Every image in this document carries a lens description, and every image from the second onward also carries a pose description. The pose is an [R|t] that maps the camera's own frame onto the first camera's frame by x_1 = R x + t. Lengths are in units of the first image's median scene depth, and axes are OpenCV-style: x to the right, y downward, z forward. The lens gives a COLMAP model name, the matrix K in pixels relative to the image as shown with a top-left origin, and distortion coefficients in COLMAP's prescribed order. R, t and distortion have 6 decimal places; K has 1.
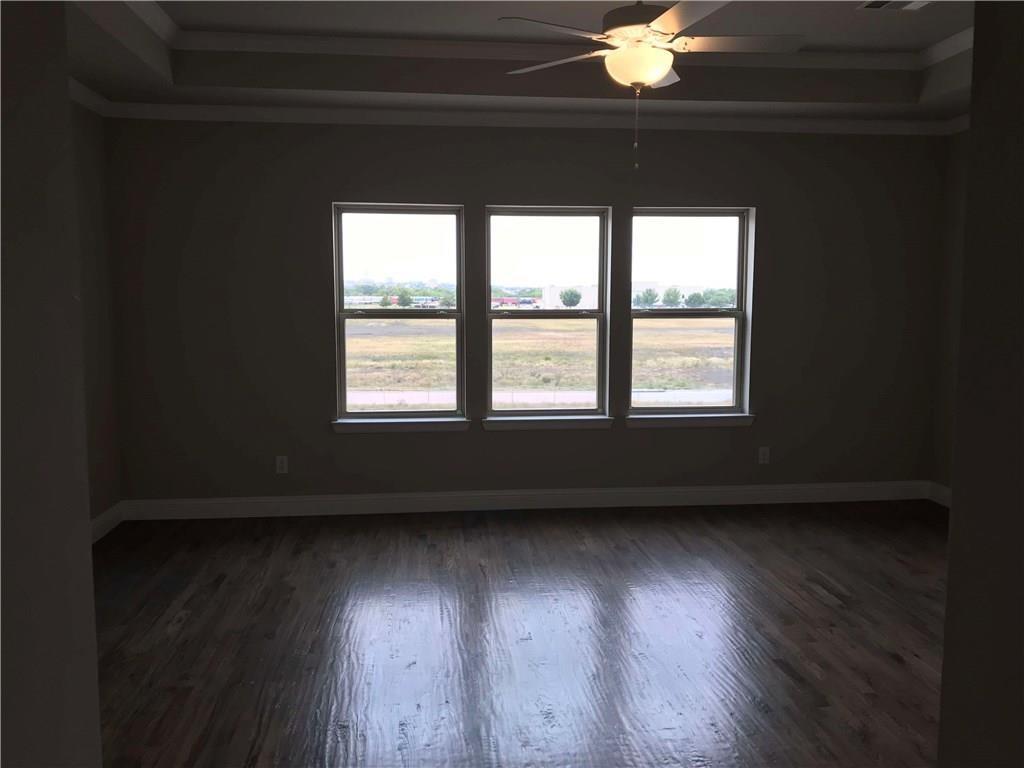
lens RADIAL K [[851.3, 0, 513.6], [0, 851.3, 386.6], [0, 0, 1]] dist [0.004628, -0.006566]
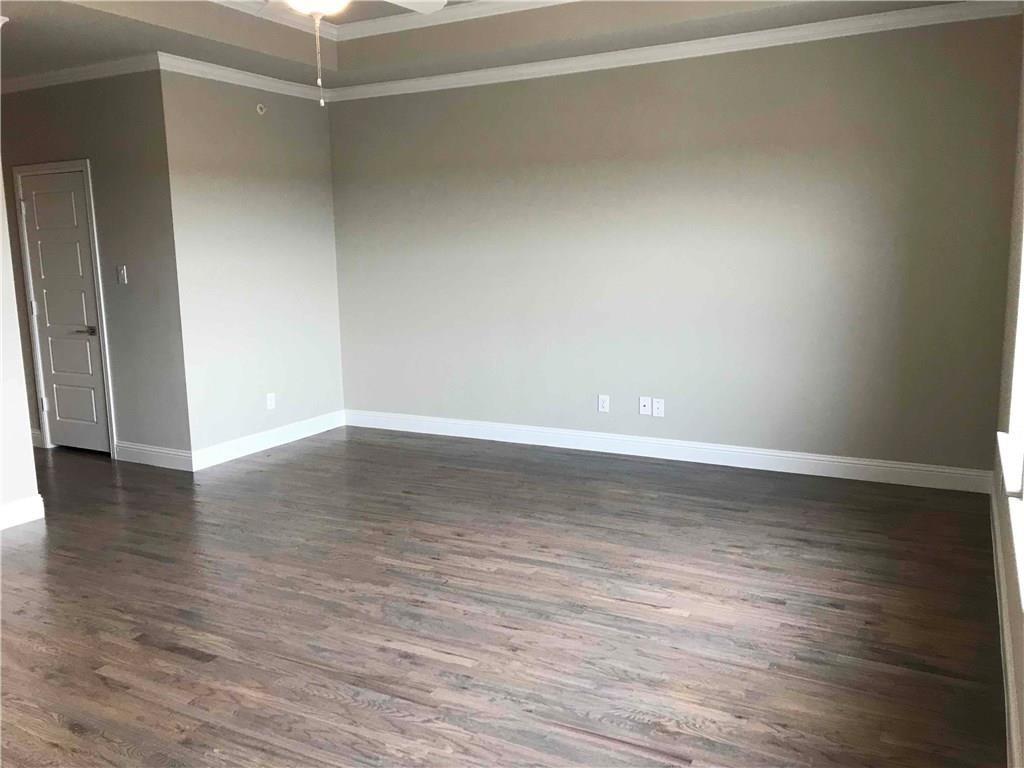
lens RADIAL K [[851.3, 0, 512.5], [0, 851.3, 384.1], [0, 0, 1]] dist [0.004628, -0.006566]
pose [[-0.574241, 0.140431, -0.806552, 0.586882], [-0.074984, 0.972016, 0.222627, -0.126542], [0.815245, 0.188320, -0.547641, 1.231075]]
